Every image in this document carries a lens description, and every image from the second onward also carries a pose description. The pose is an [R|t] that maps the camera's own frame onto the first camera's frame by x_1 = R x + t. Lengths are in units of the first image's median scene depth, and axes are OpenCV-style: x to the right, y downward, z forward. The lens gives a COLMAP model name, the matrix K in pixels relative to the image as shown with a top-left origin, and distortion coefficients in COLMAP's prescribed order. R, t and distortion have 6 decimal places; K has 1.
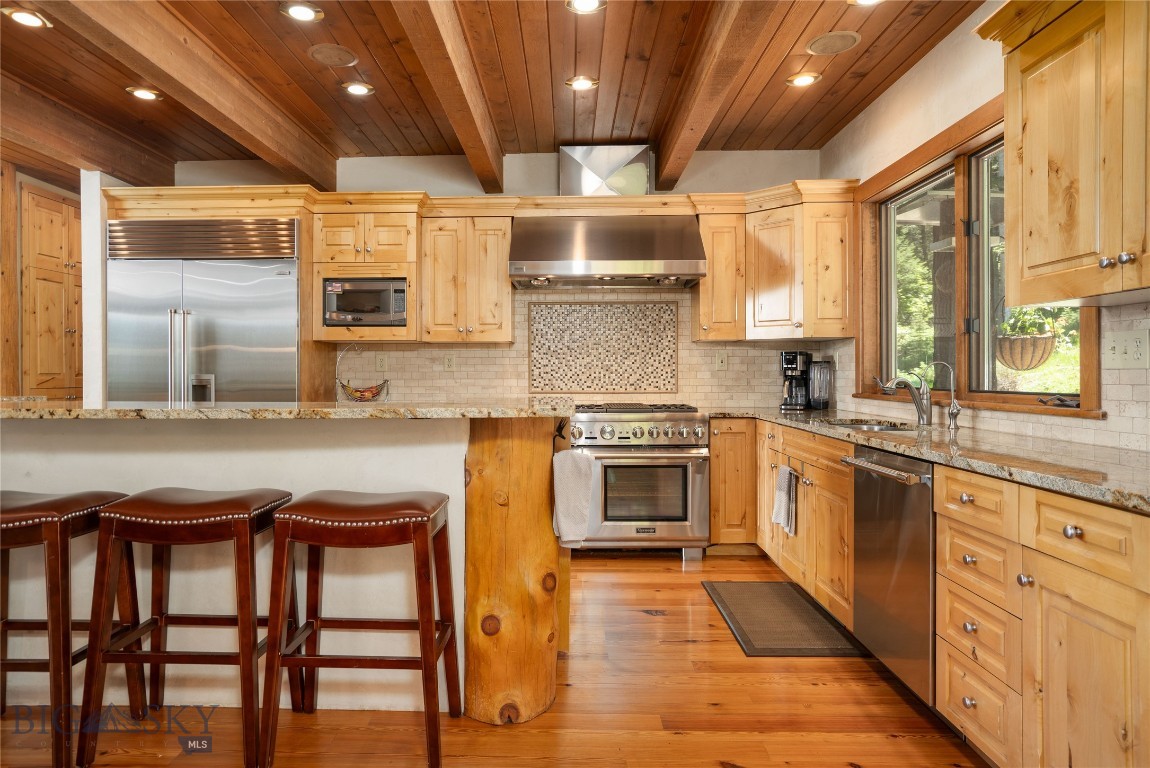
lens RADIAL K [[669.3, 0, 549.8], [0, 669.3, 382.6], [0, 0, 1]] dist [-0.002398, 0.000175]
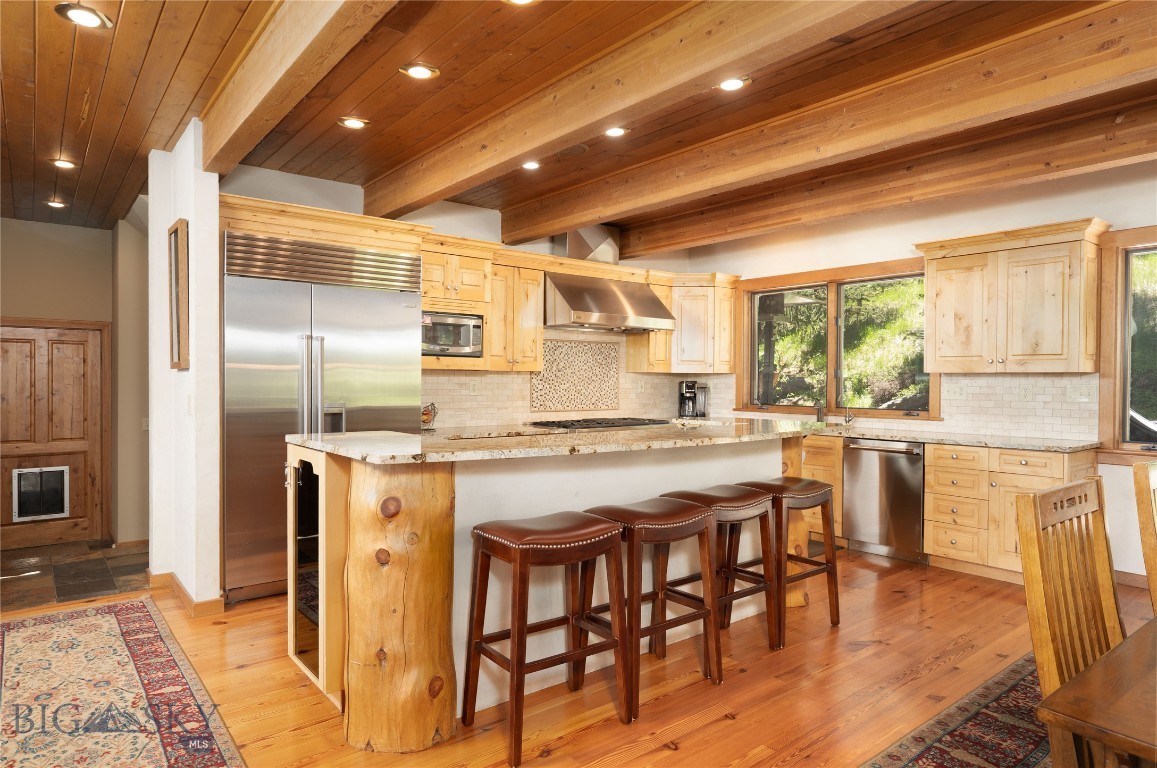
lens RADIAL K [[673.4, 0, 553.2], [0, 673.4, 382.6], [0, 0, 1]] dist [-0.002398, 0.000175]
pose [[0.764902, 0.003182, 0.644138, -0.862297], [0.002378, 0.999967, -0.007764, -0.031816], [-0.644142, 0.007471, 0.764870, 0.038187]]
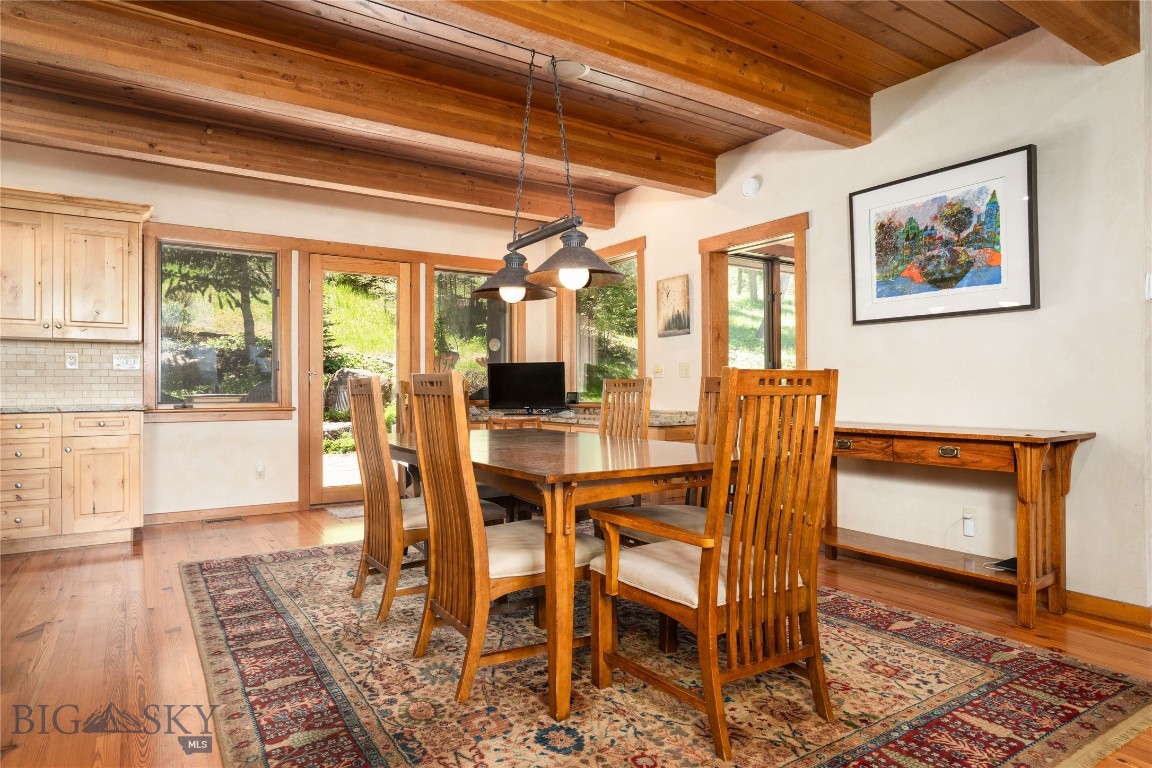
lens RADIAL K [[670.4, 0, 550.8], [0, 670.4, 382.6], [0, 0, 1]] dist [-0.002398, 0.000175]
pose [[-0.565809, 0.011529, 0.824456, -0.917349], [0.009910, 0.999925, -0.007182, 0.027190], [-0.824477, 0.004107, -0.565881, 0.342388]]
